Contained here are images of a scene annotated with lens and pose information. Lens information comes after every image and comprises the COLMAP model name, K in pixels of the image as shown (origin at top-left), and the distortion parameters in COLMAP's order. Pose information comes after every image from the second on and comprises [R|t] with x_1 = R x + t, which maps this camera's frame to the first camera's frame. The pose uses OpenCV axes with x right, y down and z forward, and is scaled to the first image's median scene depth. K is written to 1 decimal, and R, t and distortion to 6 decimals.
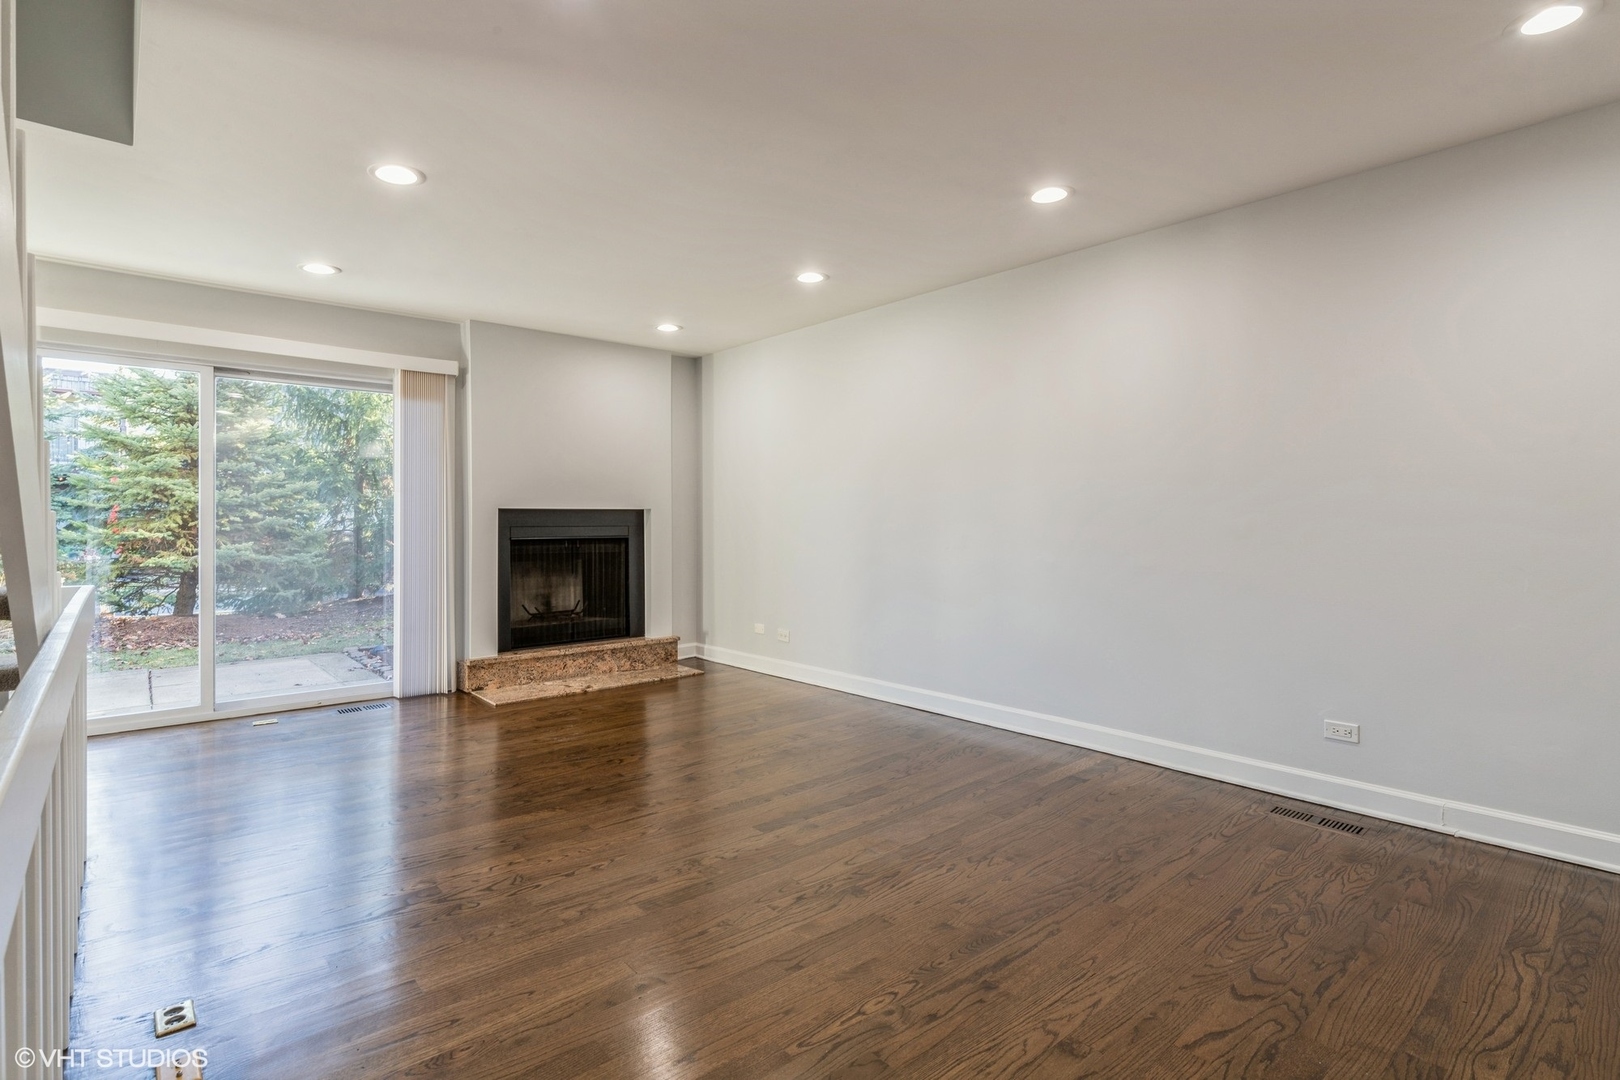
lens RADIAL K [[786.2, 0, 807.0], [0, 786.2, 529.7], [0, 0, 1]] dist [0.000925, 0.000170]
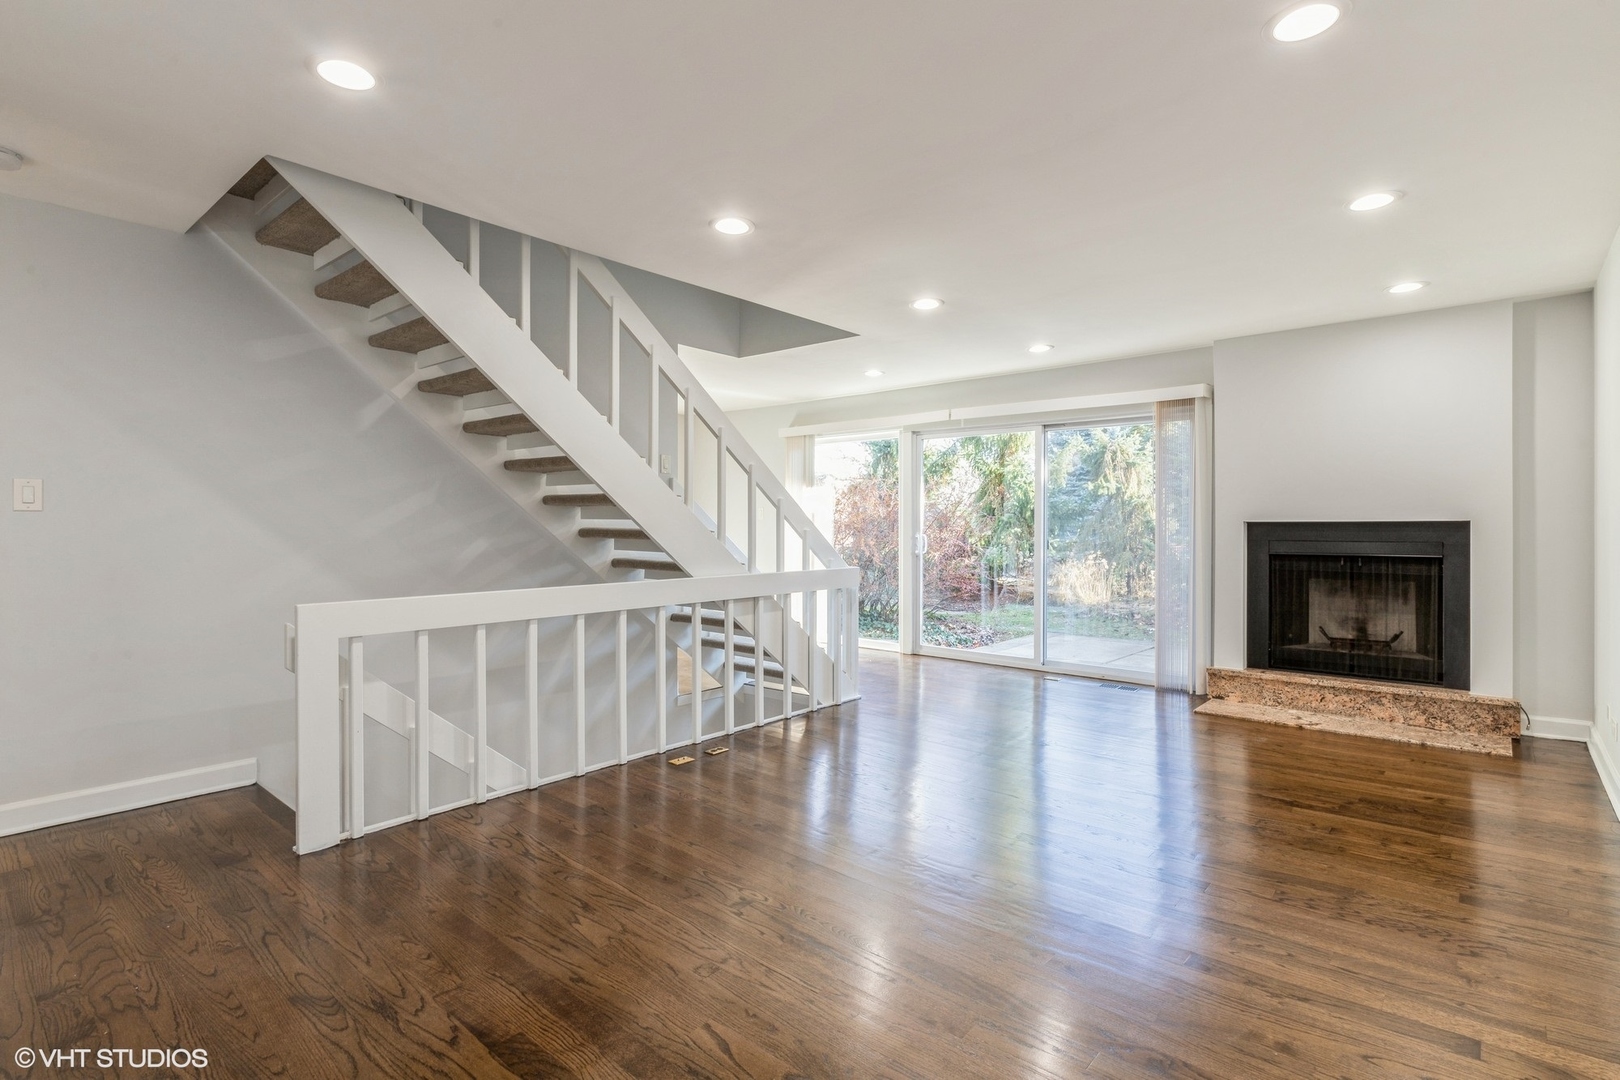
lens RADIAL K [[786.2, 0, 811.6], [0, 786.2, 531.2], [0, 0, 1]] dist [0.000925, 0.000170]
pose [[0.142828, 0.009486, -0.989702, 0.507429], [-0.012314, 0.999894, 0.007806, -0.016267], [0.989671, 0.011073, 0.142930, 0.311223]]
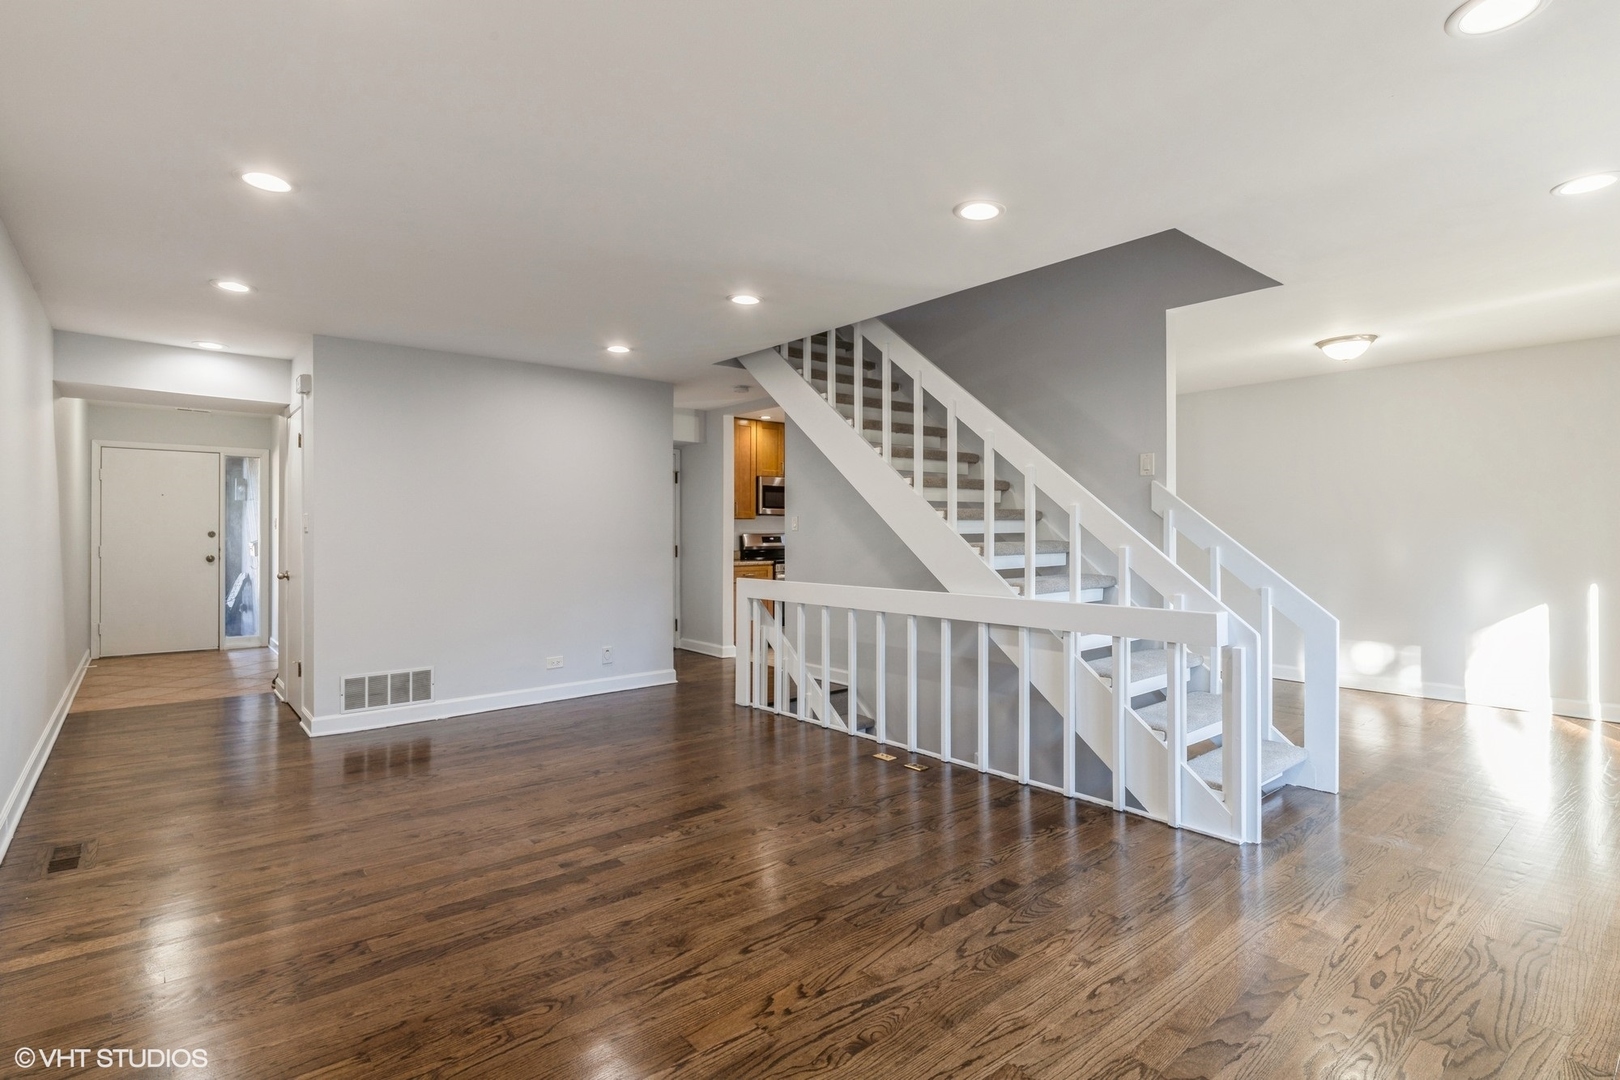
lens RADIAL K [[786.2, 0, 816.6], [0, 786.2, 535.7], [0, 0, 1]] dist [0.000925, 0.000170]
pose [[-0.999937, 0.004541, 0.010286, -0.178026], [0.004665, 0.999917, 0.011987, -0.028052], [-0.010231, 0.012034, -0.999875, 1.091642]]
